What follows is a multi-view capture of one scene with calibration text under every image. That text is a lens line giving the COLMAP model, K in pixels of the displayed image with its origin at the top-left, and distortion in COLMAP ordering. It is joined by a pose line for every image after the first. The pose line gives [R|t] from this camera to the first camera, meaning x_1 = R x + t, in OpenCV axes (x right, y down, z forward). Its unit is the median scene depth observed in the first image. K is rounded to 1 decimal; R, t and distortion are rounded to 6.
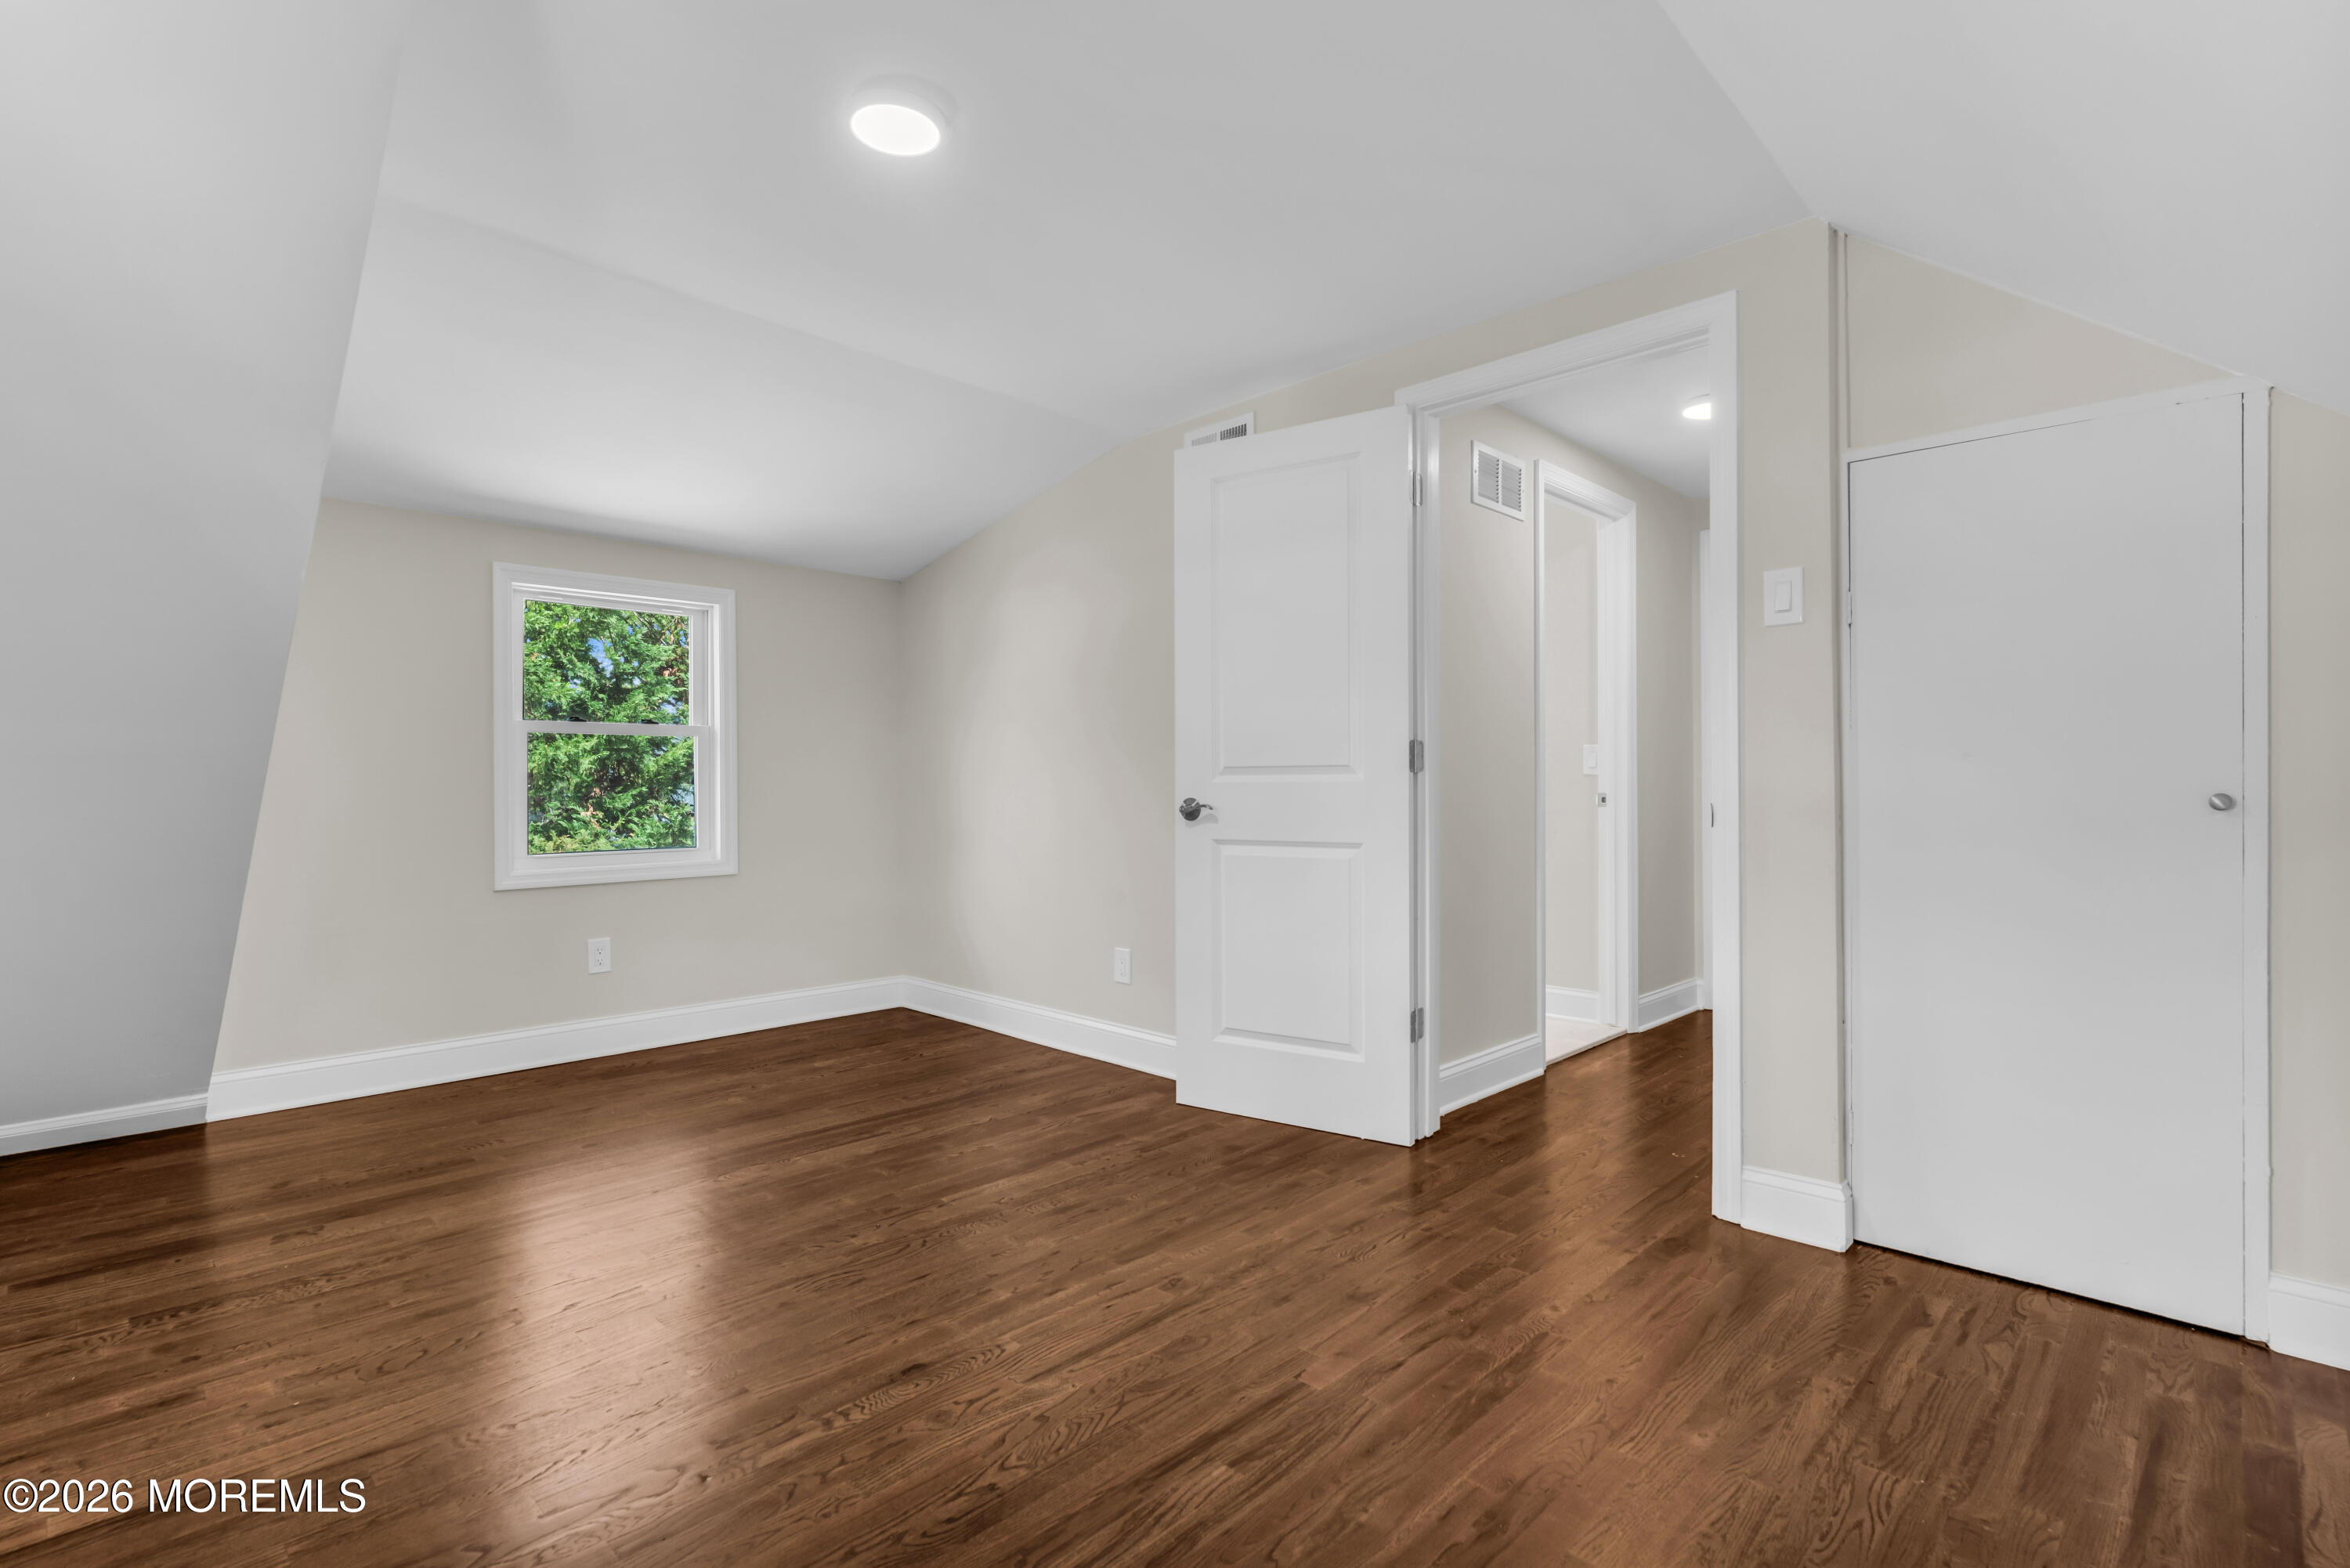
lens RADIAL K [[1122.6, 0, 1175.0], [0, 1122.6, 784.0], [0, 0, 1]] dist [-0.000883, 0.000144]
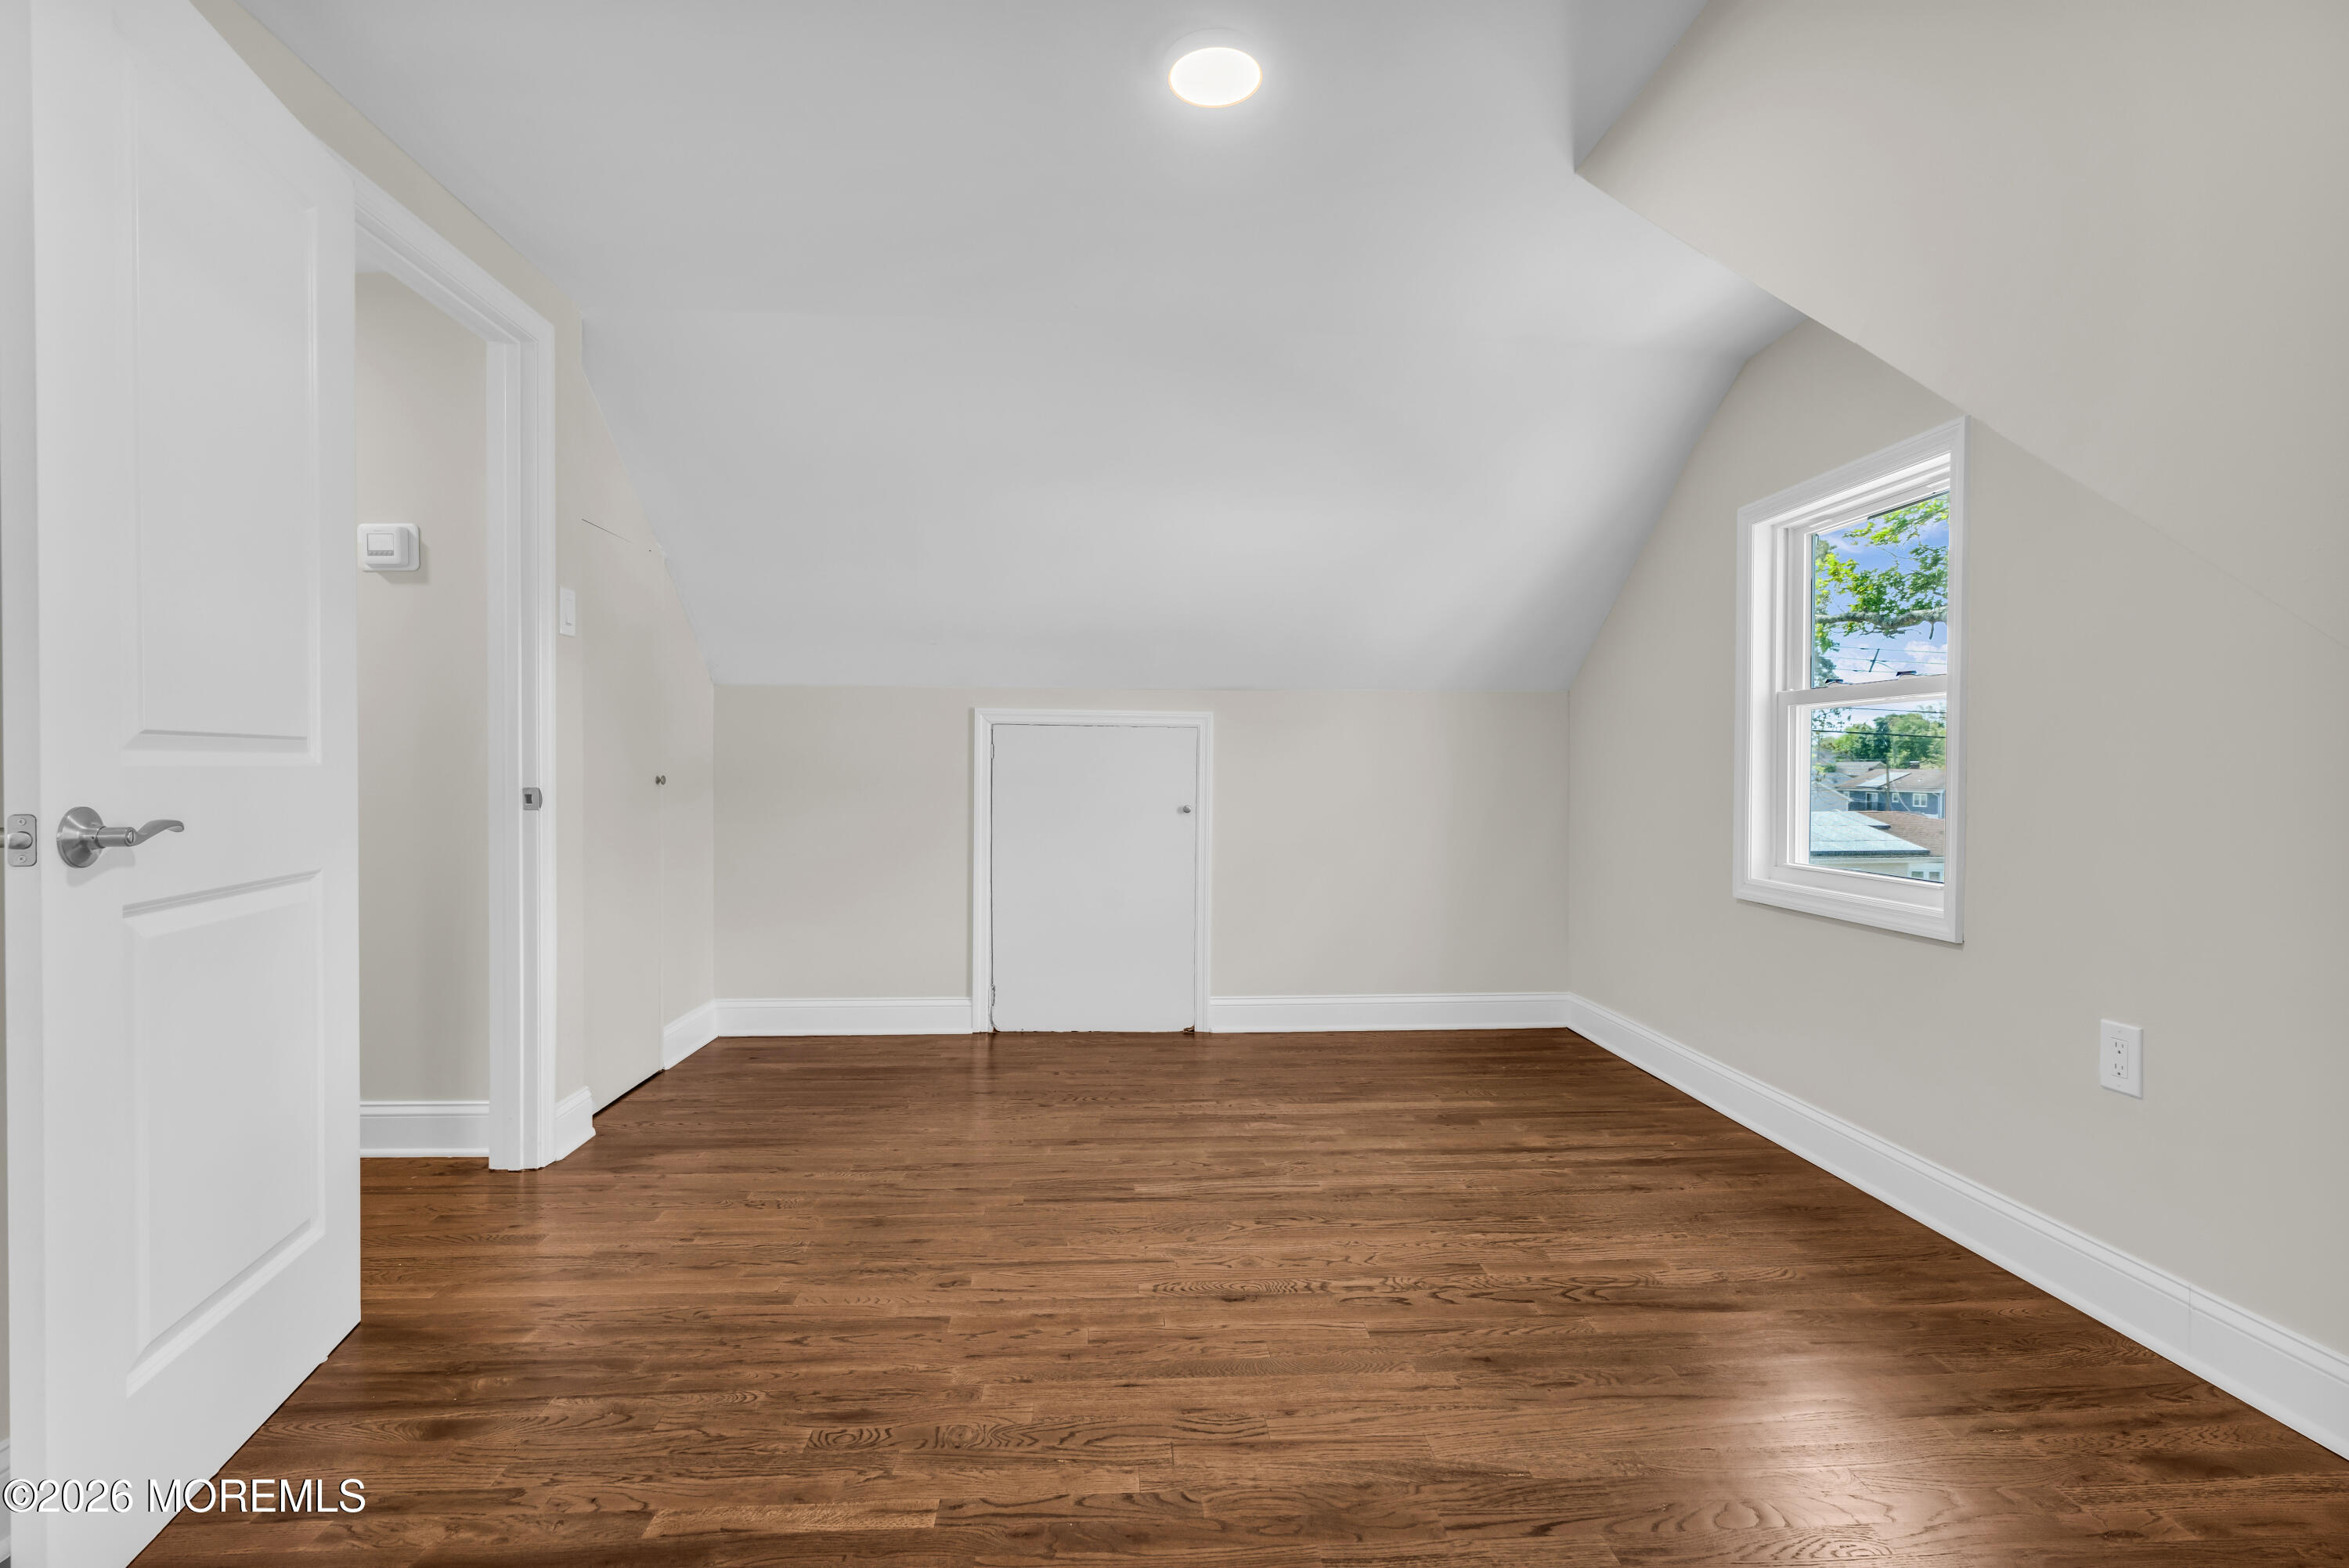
lens RADIAL K [[1122.1, 0, 1174.5], [0, 1122.1, 784.0], [0, 0, 1]] dist [-0.000883, 0.000144]
pose [[-0.744367, -0.013619, 0.667631, -0.811049], [-0.006747, 0.999894, 0.012874, -0.004144], [-0.667736, 0.005078, -0.744381, 1.632374]]
